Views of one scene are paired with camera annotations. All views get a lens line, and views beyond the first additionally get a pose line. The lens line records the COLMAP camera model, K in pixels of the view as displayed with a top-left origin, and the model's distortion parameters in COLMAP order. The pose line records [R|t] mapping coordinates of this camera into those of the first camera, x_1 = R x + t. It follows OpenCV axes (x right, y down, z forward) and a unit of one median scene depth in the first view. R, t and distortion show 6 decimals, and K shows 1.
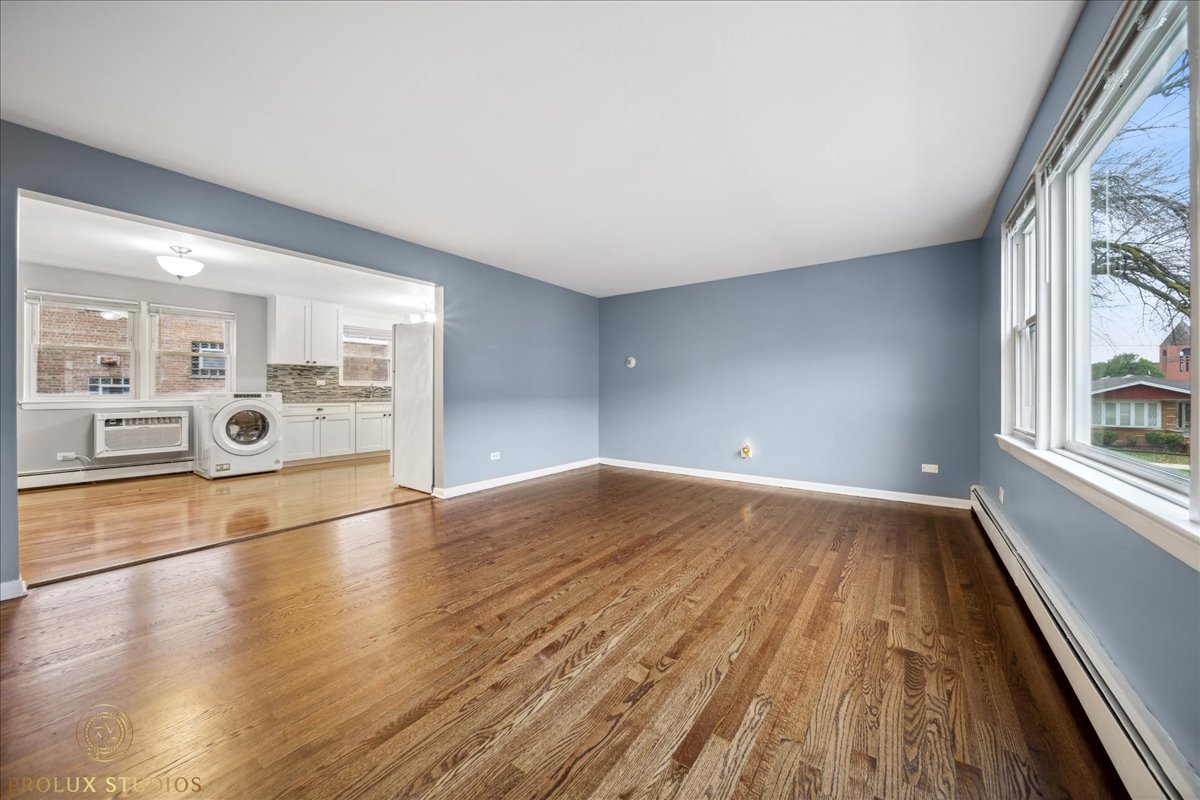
lens RADIAL K [[424.6, 0, 598.4], [0, 424.6, 388.8], [0, 0, 1]] dist [-0.001368, -0.001656]
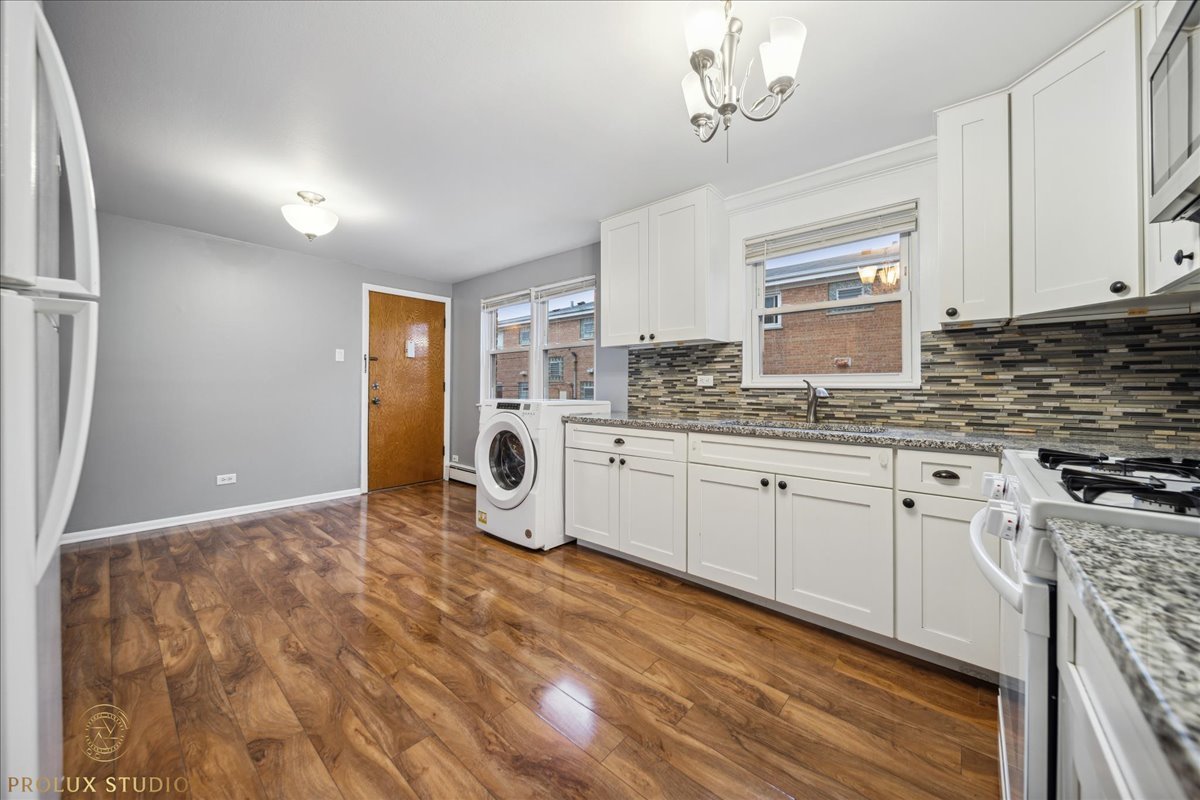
lens RADIAL K [[424.6, 0, 598.9], [0, 424.6, 382.0], [0, 0, 1]] dist [-0.001368, -0.001656]
pose [[-0.086578, -0.017149, -0.996097, -0.247529], [-0.000422, 0.999852, -0.017177, -0.006628], [0.996245, -0.001067, -0.086572, 1.165798]]
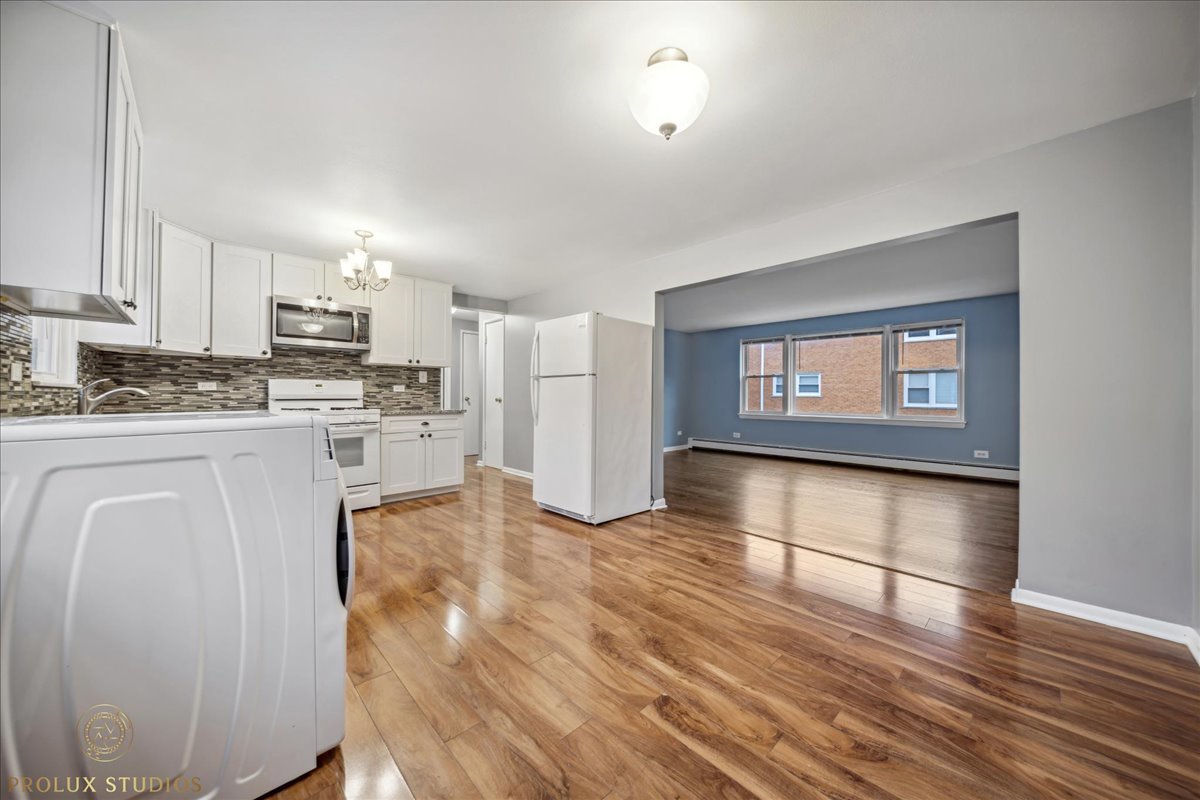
lens RADIAL K [[424.6, 0, 599.0], [0, 424.6, 395.5], [0, 0, 1]] dist [-0.001368, -0.001656]
pose [[0.184309, -0.000924, 0.982868, -1.064293], [-0.008670, 0.999959, 0.002566, -0.005180], [-0.982830, -0.008995, 0.184293, 0.748065]]
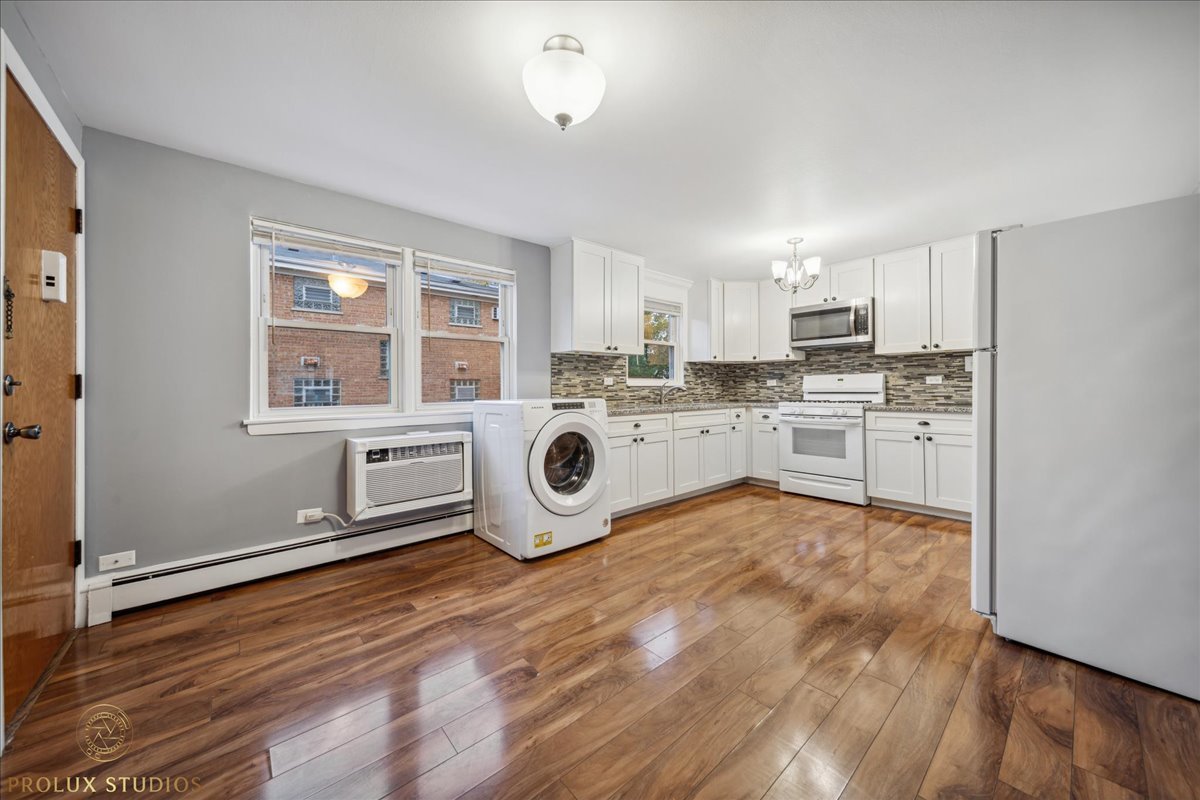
lens RADIAL K [[424.6, 0, 599.4], [0, 424.6, 383.7], [0, 0, 1]] dist [-0.001368, -0.001656]
pose [[0.973445, -0.010980, -0.228656, -0.654140], [0.009626, 0.999929, -0.007036, -0.007963], [0.228717, 0.004648, 0.973482, 0.464731]]
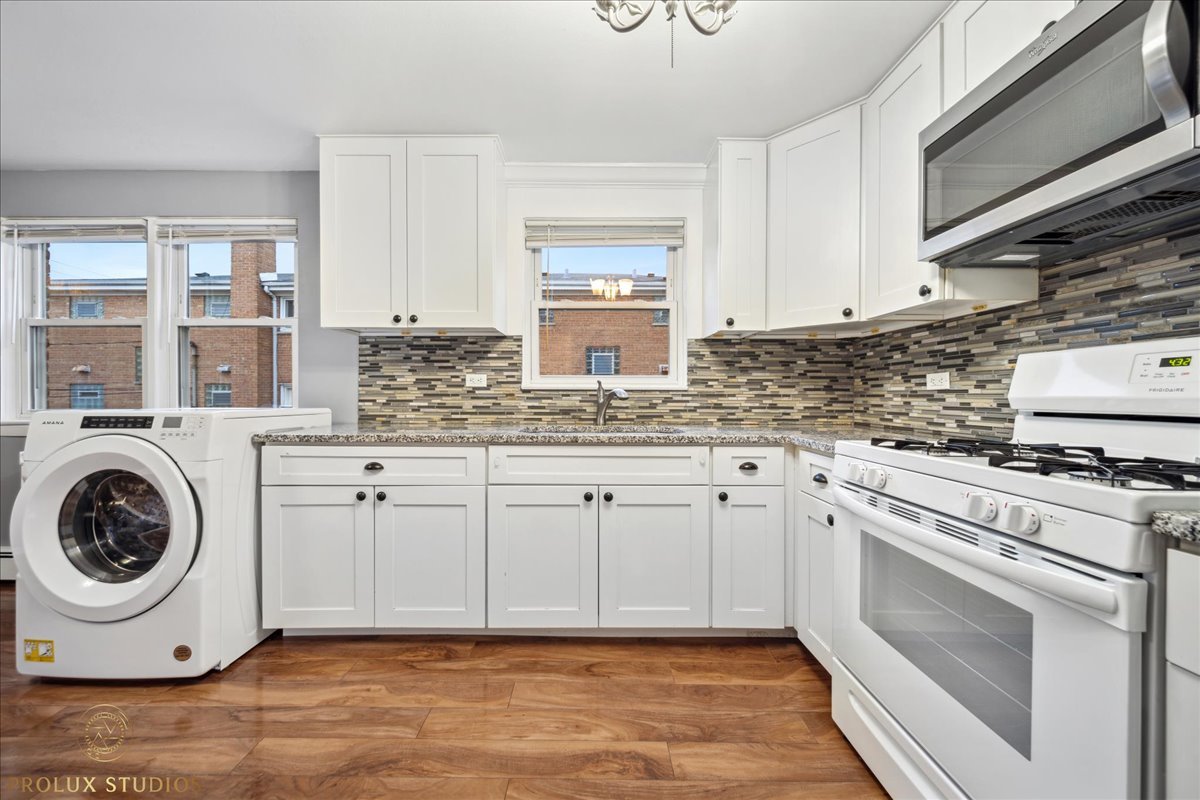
lens RADIAL K [[424.6, 0, 591.9], [0, 424.6, 395.4], [0, 0, 1]] dist [-0.001368, -0.001656]
pose [[0.587361, 0.001158, -0.809324, -0.374660], [0.002126, 0.999993, 0.002974, -0.002951], [0.809322, -0.003467, 0.587355, 1.088203]]
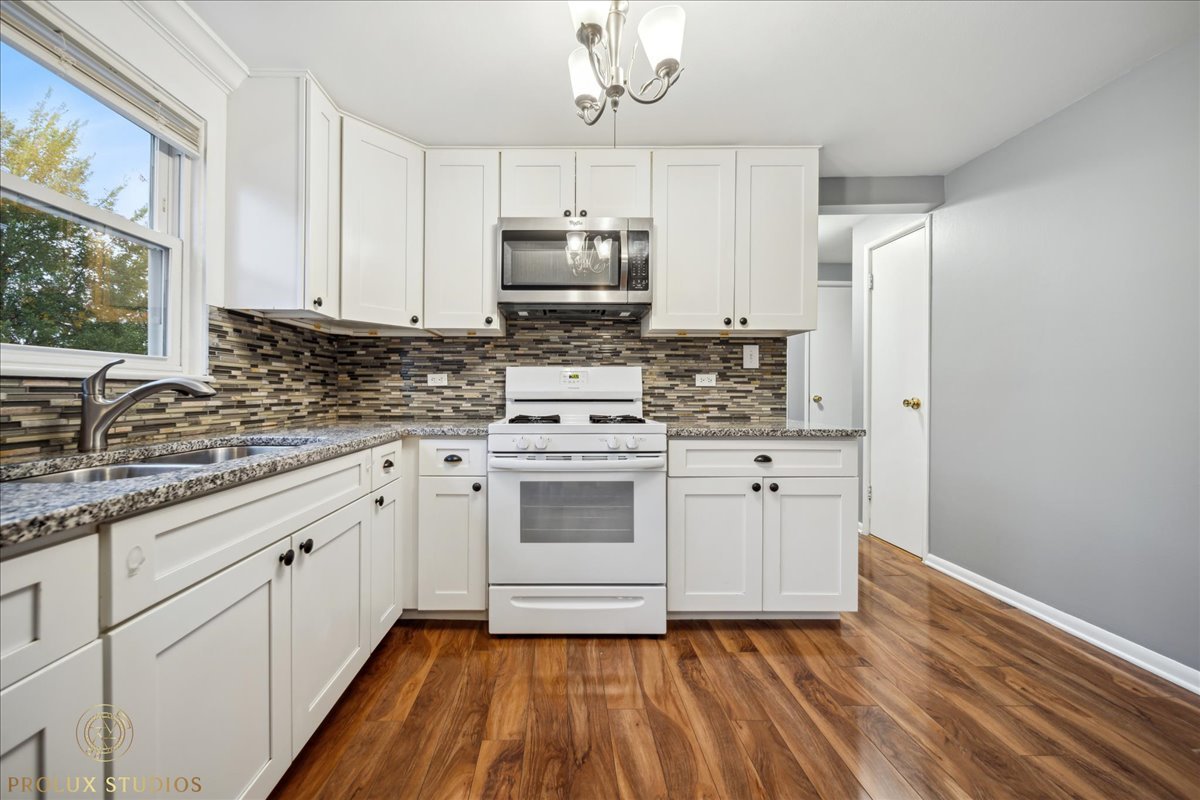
lens RADIAL K [[424.6, 0, 559.4], [0, 424.6, 395.9], [0, 0, 1]] dist [-0.001368, -0.001656]
pose [[0.813941, -0.005101, 0.580925, -0.658127], [-0.005385, 0.999852, 0.016324, -0.003332], [-0.580922, -0.016415, 0.813794, 1.045379]]
